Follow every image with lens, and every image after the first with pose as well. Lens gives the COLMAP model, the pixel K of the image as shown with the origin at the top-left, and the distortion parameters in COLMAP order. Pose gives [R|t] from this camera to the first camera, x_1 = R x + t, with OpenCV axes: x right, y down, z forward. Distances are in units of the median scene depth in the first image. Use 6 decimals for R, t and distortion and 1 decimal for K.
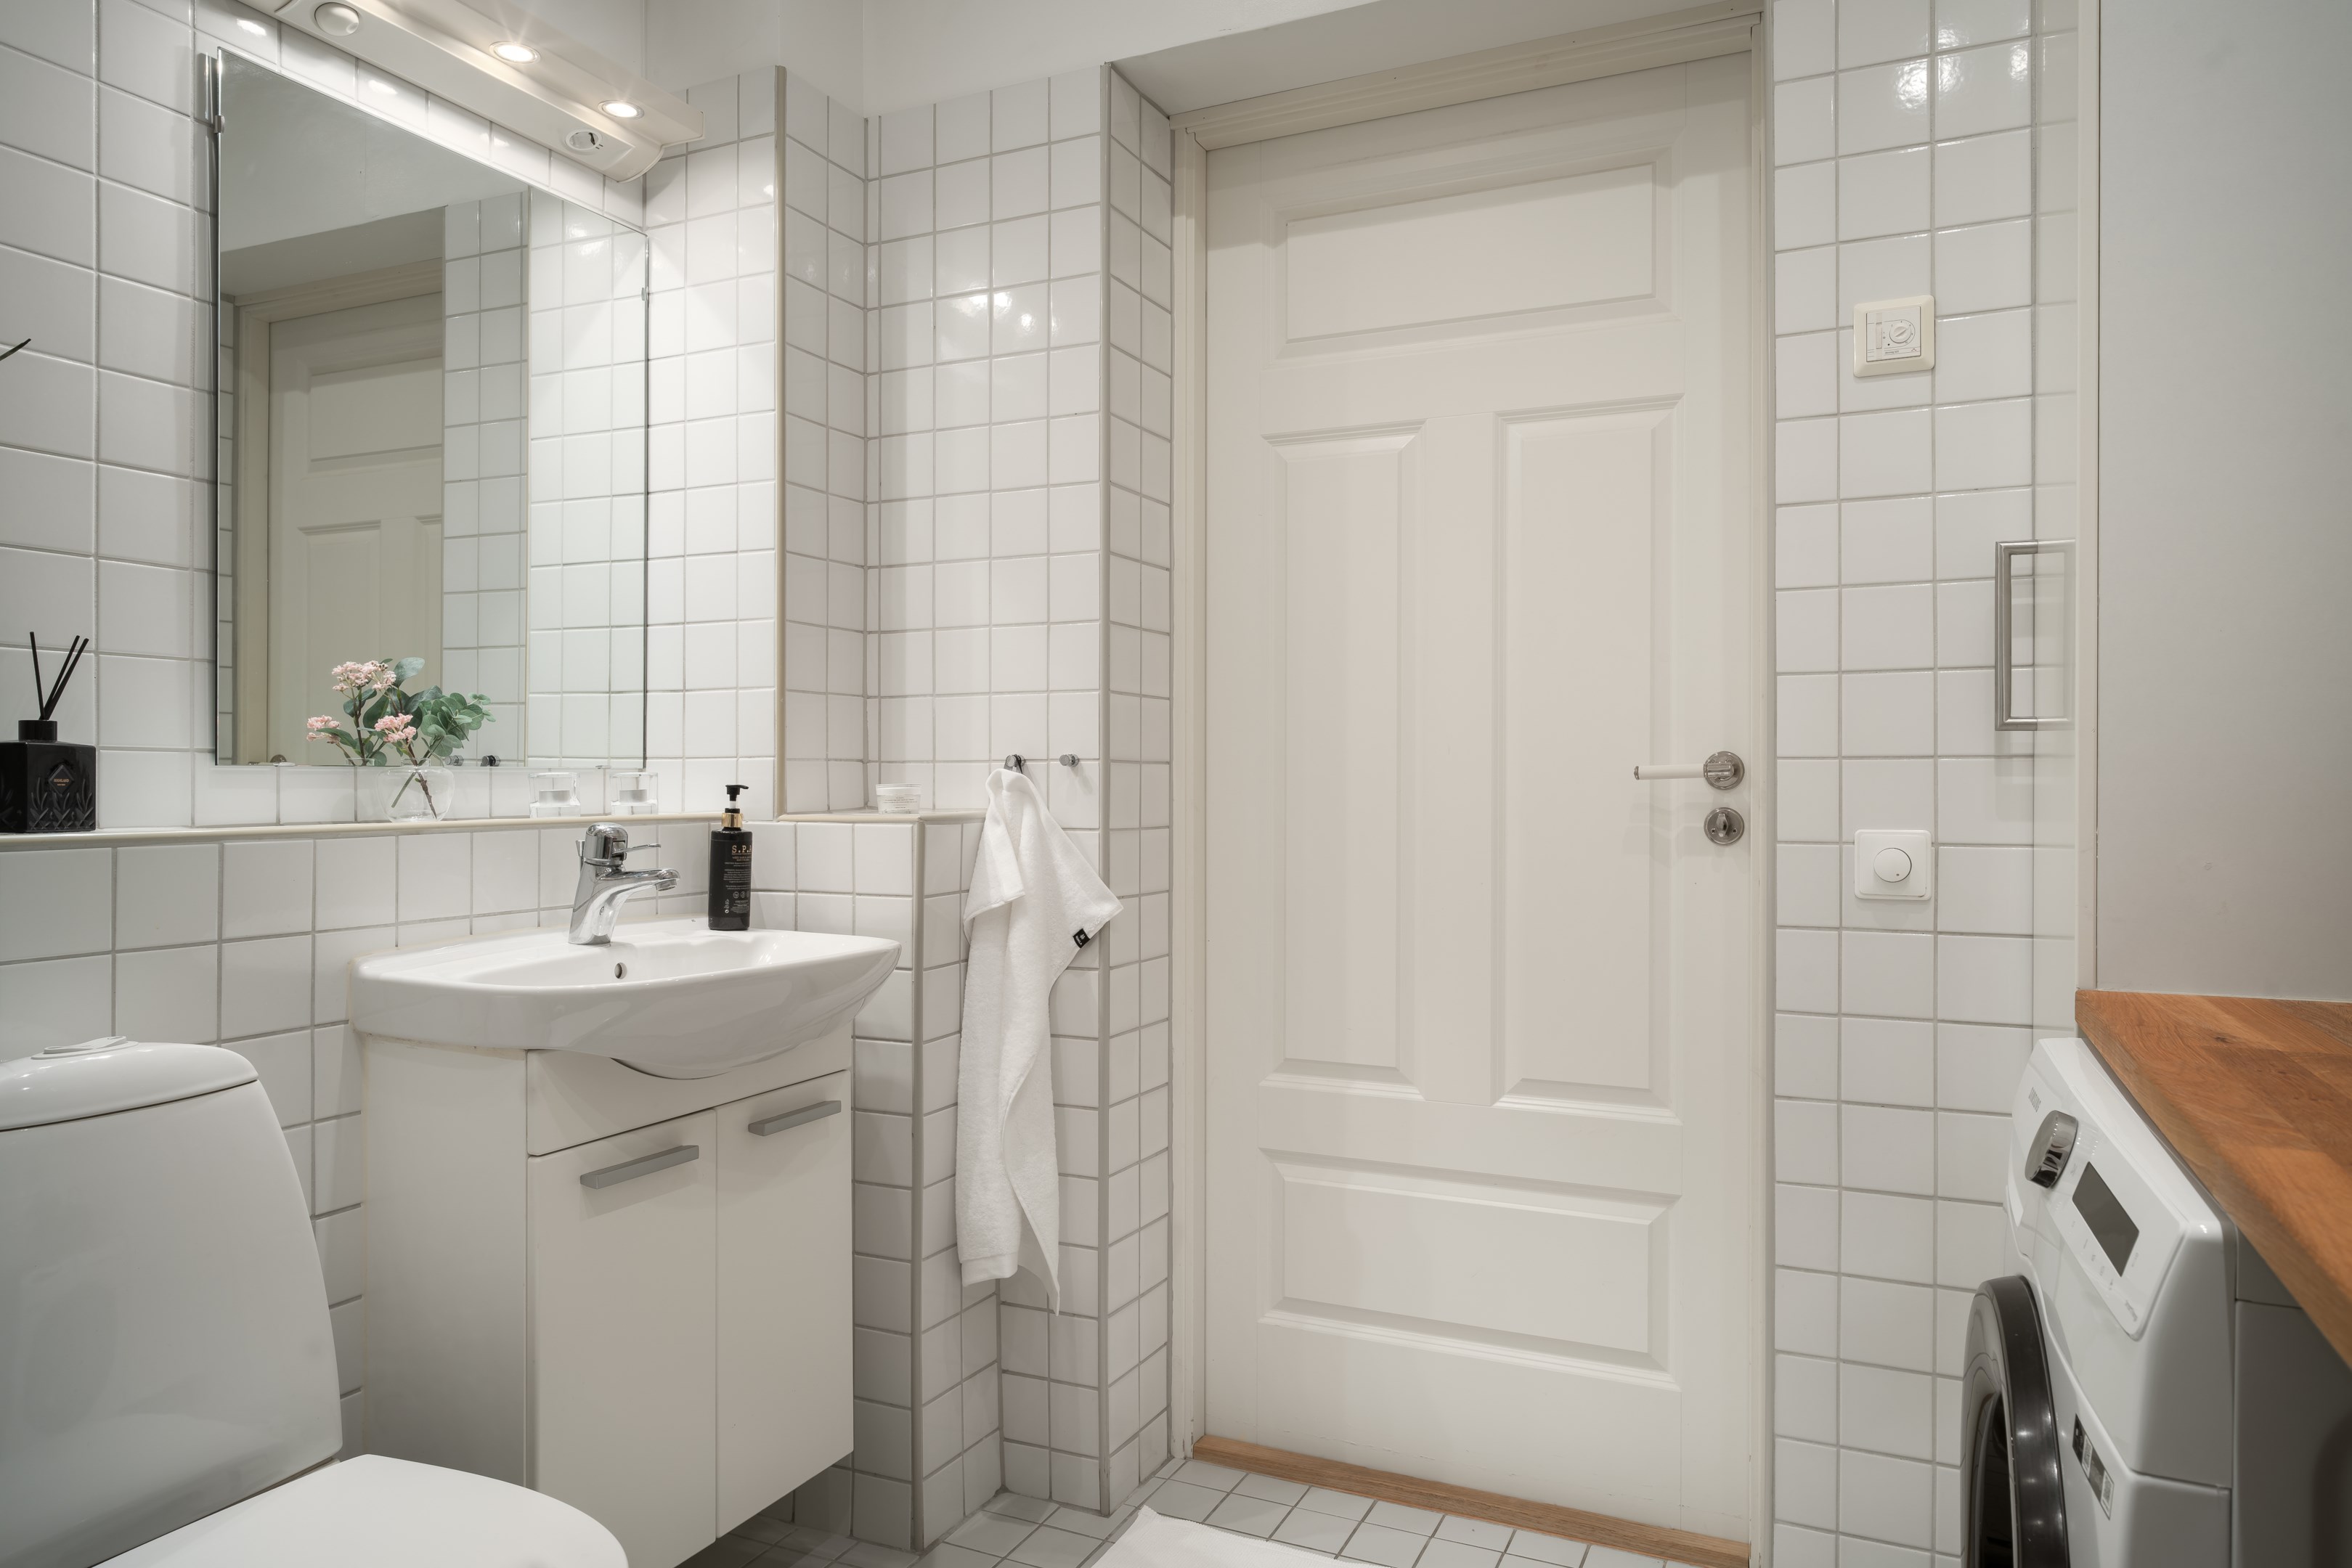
lens RADIAL K [[1533.4, 0, 1173.0], [0, 1533.4, 778.8], [0, 0, 1]] dist [0.002868, -0.002082]
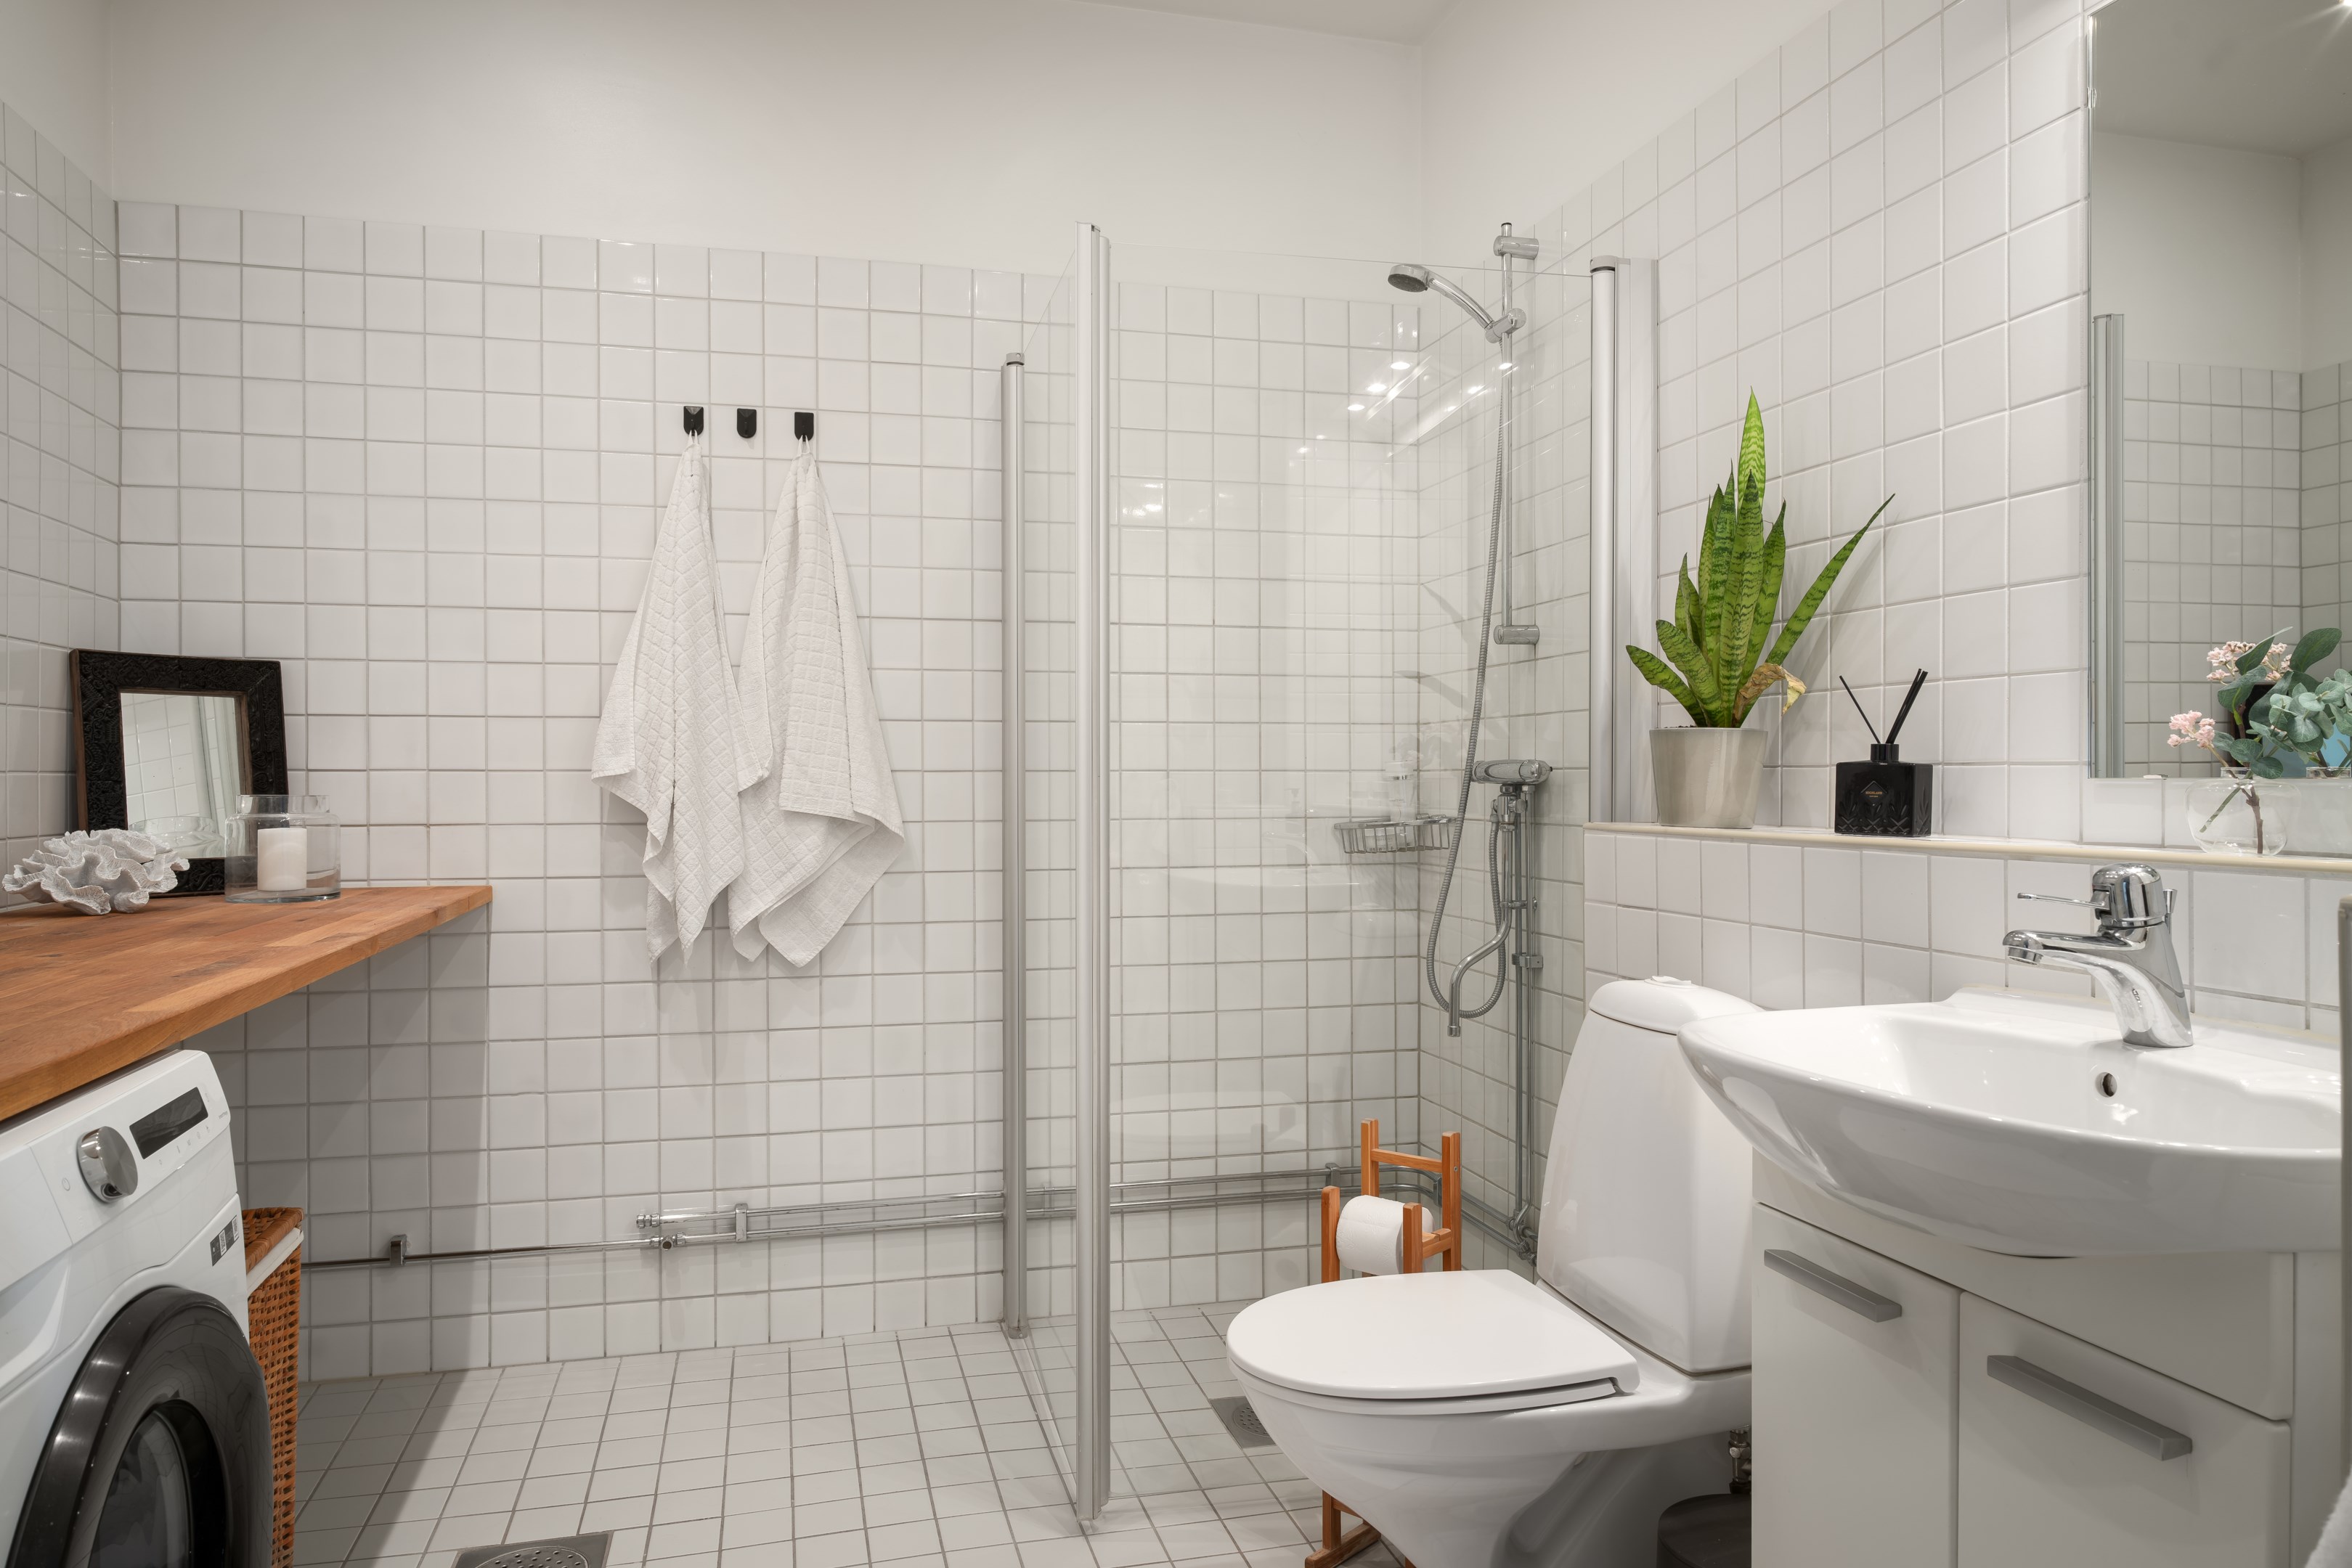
lens RADIAL K [[1533.4, 0, 1176.1], [0, 1533.4, 781.8], [0, 0, 1]] dist [0.002868, -0.002082]
pose [[-0.772091, 0.005411, -0.635489, 0.452388], [0.001423, 0.999976, 0.006786, -0.015200], [0.635511, 0.004335, -0.772080, 1.466327]]
